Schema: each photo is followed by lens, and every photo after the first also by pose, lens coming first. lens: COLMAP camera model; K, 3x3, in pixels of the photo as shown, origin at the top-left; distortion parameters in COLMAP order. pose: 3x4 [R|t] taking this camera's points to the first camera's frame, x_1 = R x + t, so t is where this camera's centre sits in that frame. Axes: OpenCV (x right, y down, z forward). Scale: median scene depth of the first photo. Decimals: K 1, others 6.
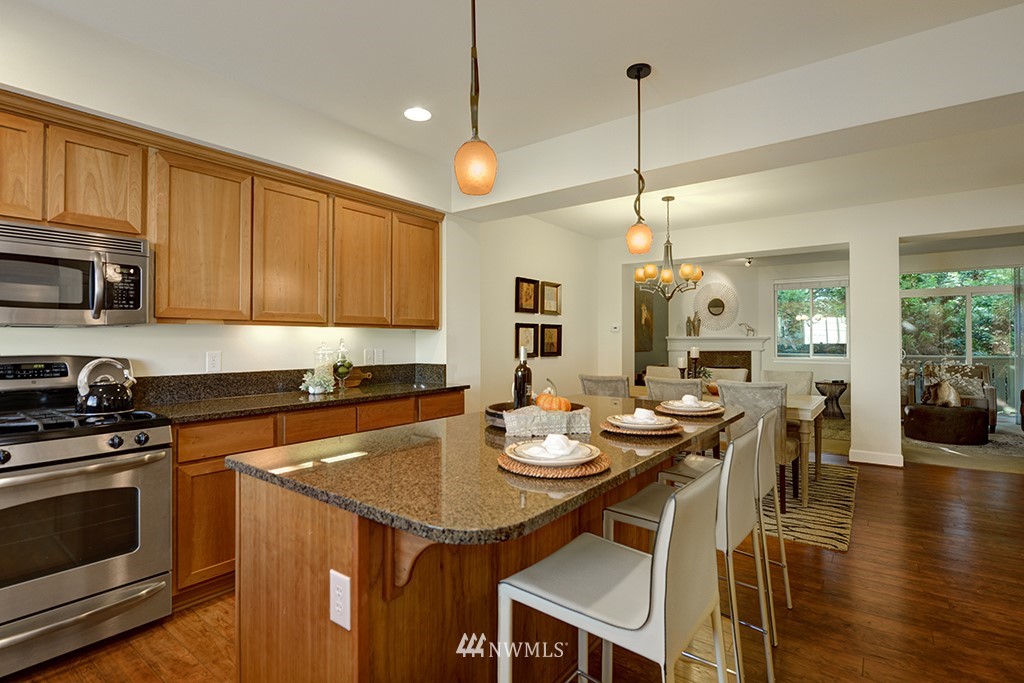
lens RADIAL K [[510.7, 0, 512.0], [0, 510.7, 341.5], [0, 0, 1]] dist [0.001465, 0.000343]
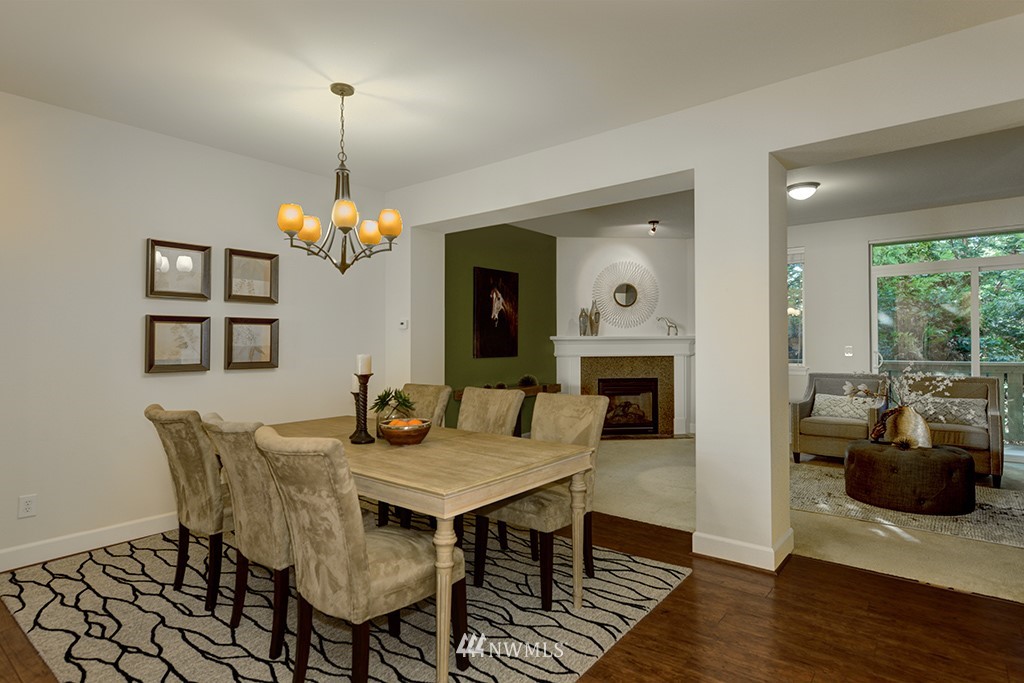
lens RADIAL K [[555.7, 0, 512.0], [0, 555.7, 341.5], [0, 0, 1]] dist [0.016362, -0.000270]
pose [[0.999220, -0.005773, -0.039070, 0.416517], [0.005635, 0.999977, -0.003645, -0.000007], [0.039090, 0.003422, 0.999230, 0.320268]]
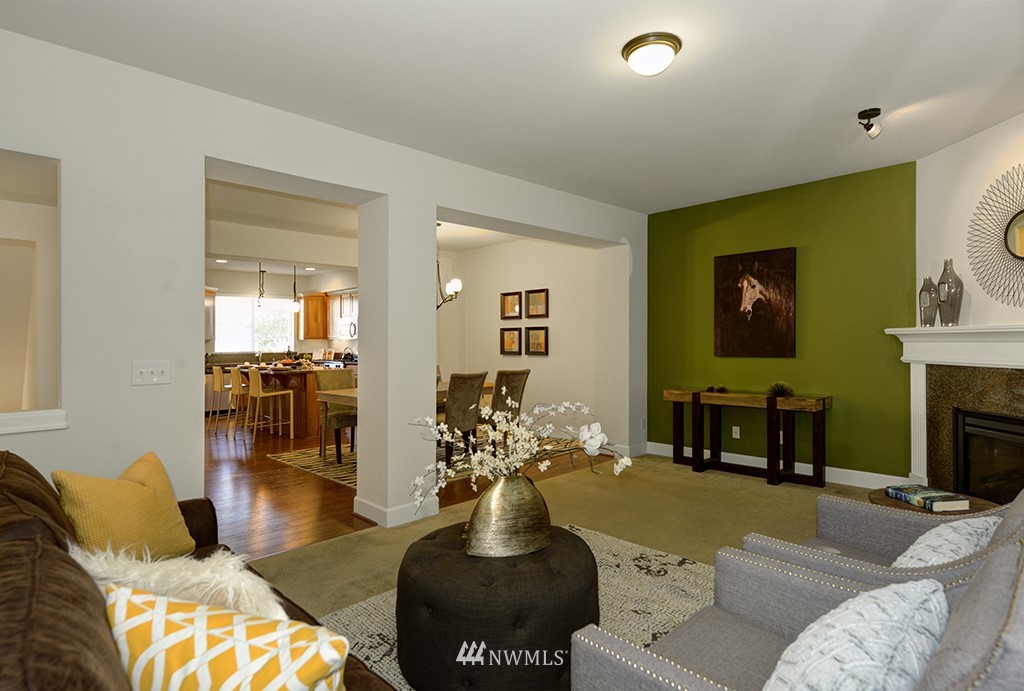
lens RADIAL K [[539.0, 0, 512.6], [0, 539.0, 332.5], [0, 0, 1]] dist [-0.000688, -0.000020]
pose [[-0.154986, -0.011321, -0.987852, 1.231732], [0.011399, 0.999847, -0.013247, -0.005558], [0.987851, -0.013314, -0.154833, 1.113230]]
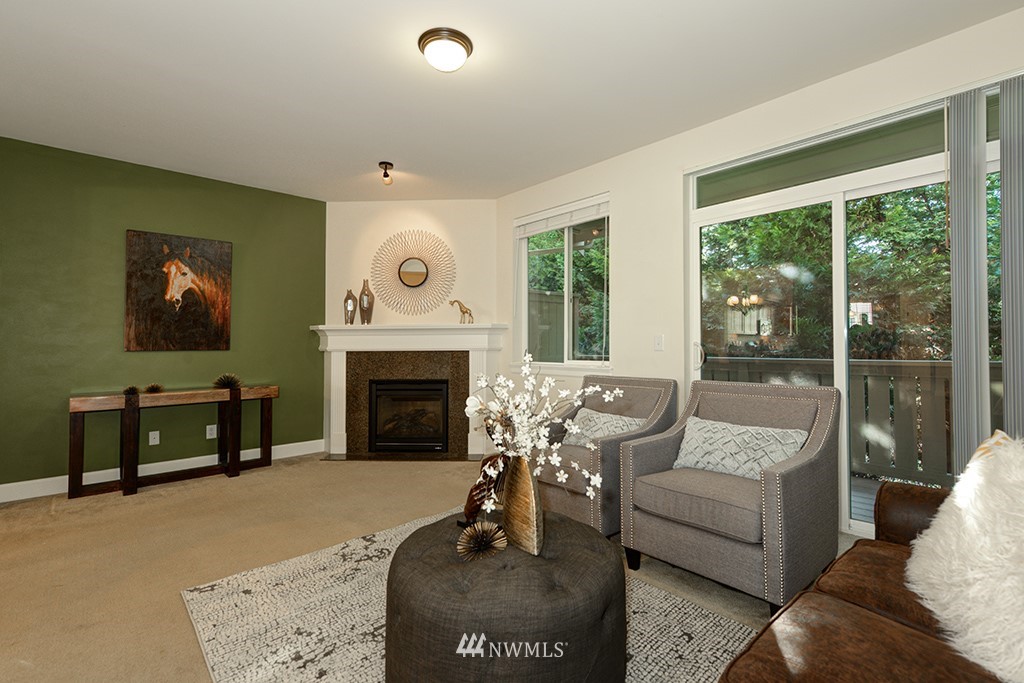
lens RADIAL K [[463.5, 0, 512.0], [0, 463.5, 341.5], [0, 0, 1]] dist [-0.000392, 0.000148]
pose [[0.981953, -0.006817, -0.189000, 0.933912], [0.004969, 0.999935, -0.010252, 0.021657], [0.189058, 0.009127, 0.981924, 0.795059]]
